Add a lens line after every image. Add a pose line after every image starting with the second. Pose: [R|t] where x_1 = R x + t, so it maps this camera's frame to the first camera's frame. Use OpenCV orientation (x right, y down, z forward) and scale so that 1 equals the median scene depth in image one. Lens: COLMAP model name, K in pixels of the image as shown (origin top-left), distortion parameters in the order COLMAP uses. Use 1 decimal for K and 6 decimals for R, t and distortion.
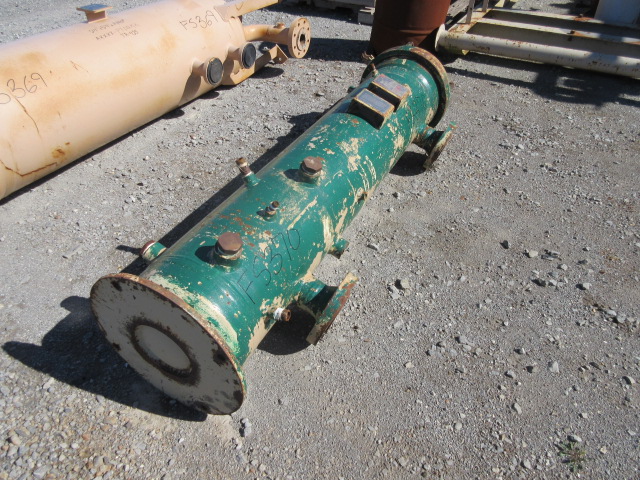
lens RADIAL K [[475.8, 0, 318.9], [0, 475.8, 239.7], [0, 0, 1]] dist [-0.003049, 0.005698]
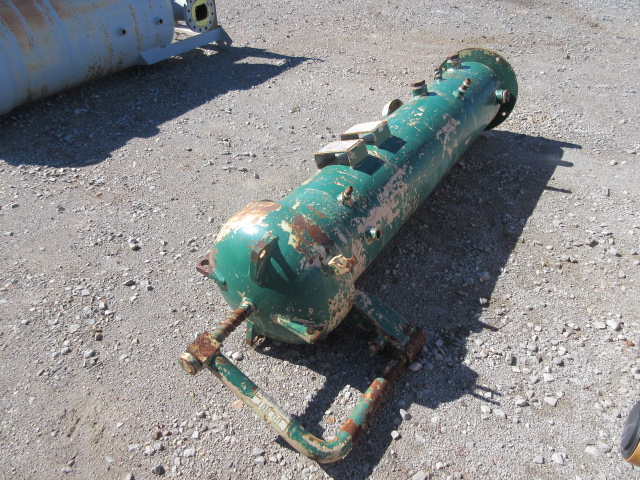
lens RADIAL K [[475.8, 0, 321.5], [0, 475.8, 241.1], [0, 0, 1]] dist [-0.003049, 0.005698]
pose [[-0.995507, -0.059269, 0.073850, 0.109177], [0.059517, 0.214956, 0.974809, -1.123599], [-0.073650, 0.974824, -0.210462, 1.353666]]
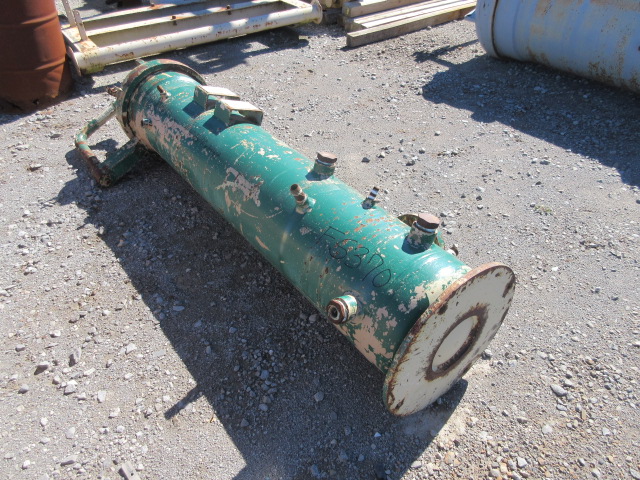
lens RADIAL K [[475.8, 0, 319.0], [0, 475.8, 240.7], [0, 0, 1]] dist [-0.003049, 0.005698]
pose [[0.433814, -0.580748, 0.688867, -0.627652], [0.586146, 0.762558, 0.273748, -0.234104], [-0.684280, 0.285021, 0.671211, 0.279000]]
